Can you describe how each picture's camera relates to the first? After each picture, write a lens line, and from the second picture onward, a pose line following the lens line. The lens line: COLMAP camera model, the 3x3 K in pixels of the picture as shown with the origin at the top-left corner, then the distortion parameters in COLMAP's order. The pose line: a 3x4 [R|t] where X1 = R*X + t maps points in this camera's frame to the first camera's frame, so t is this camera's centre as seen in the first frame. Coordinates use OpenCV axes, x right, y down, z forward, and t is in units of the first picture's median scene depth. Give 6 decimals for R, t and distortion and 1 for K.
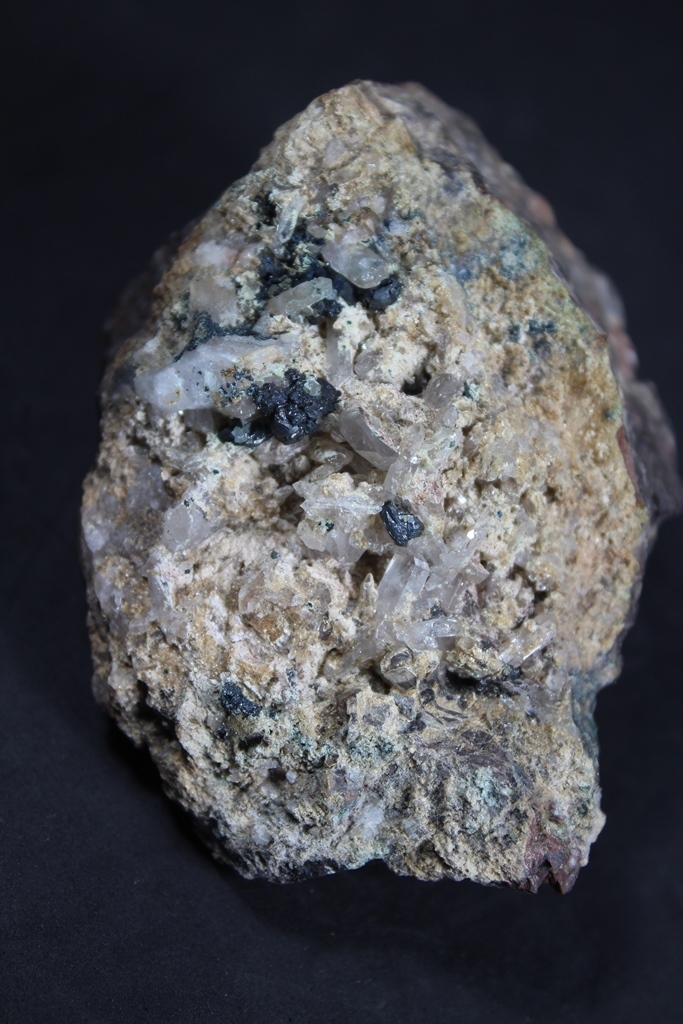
lens RADIAL K [[2322.4, 0, 341.5], [0, 2322.4, 512.0], [0, 0, 1]] dist [0.017280, 0.081037]
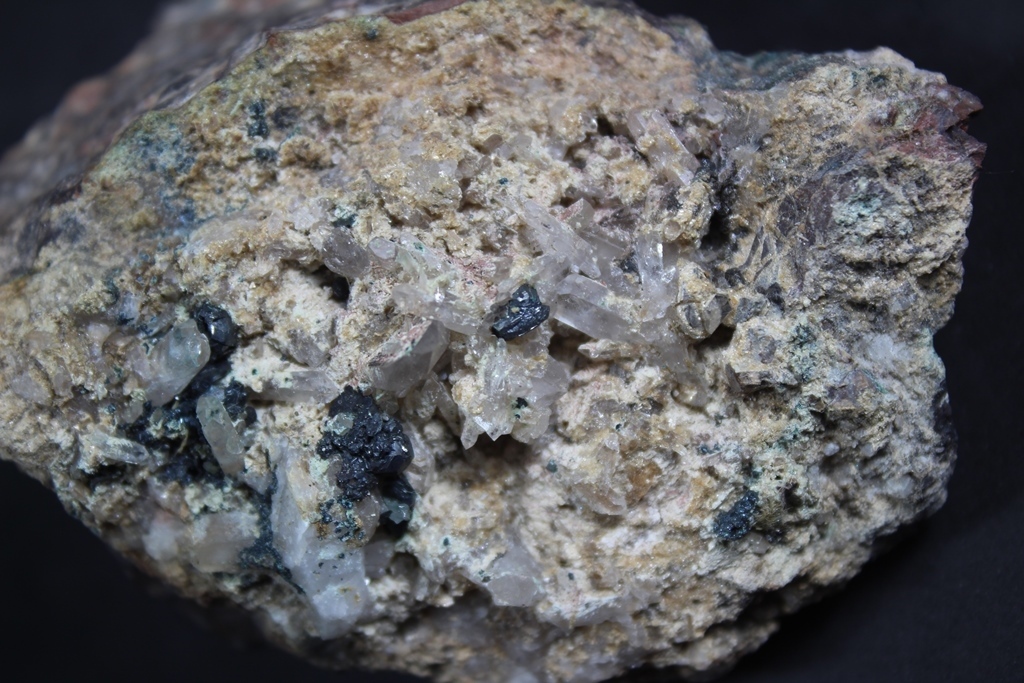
lens RADIAL K [[2214.4, 0, 512.0], [0, 2214.4, 341.5], [0, 0, 1]] dist [0.025694, -0.008530]
pose [[0.012935, -0.995139, -0.097632, 0.087282], [0.993377, 0.001640, 0.114889, -0.081573], [-0.114171, -0.098471, 0.988569, 0.261341]]
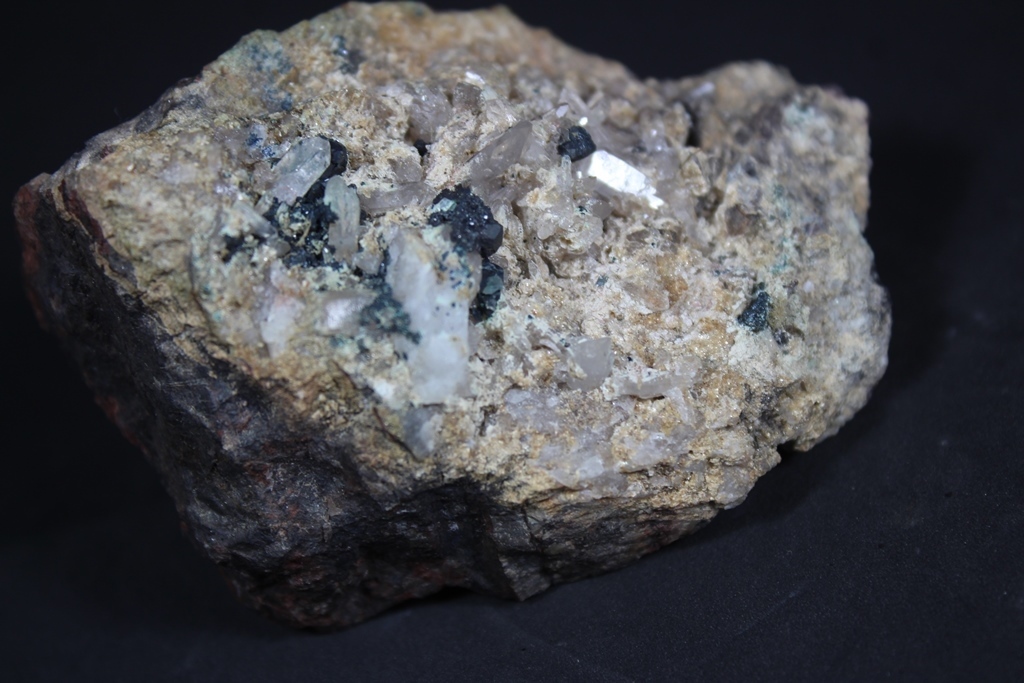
lens RADIAL K [[2322.4, 0, 512.0], [0, 2322.4, 341.5], [0, 0, 1]] dist [0.017280, 0.081037]
pose [[-0.108711, -0.824245, 0.555700, -0.575980], [0.907007, 0.146541, 0.394795, -0.387933], [-0.406841, 0.546943, 0.731665, 0.331474]]
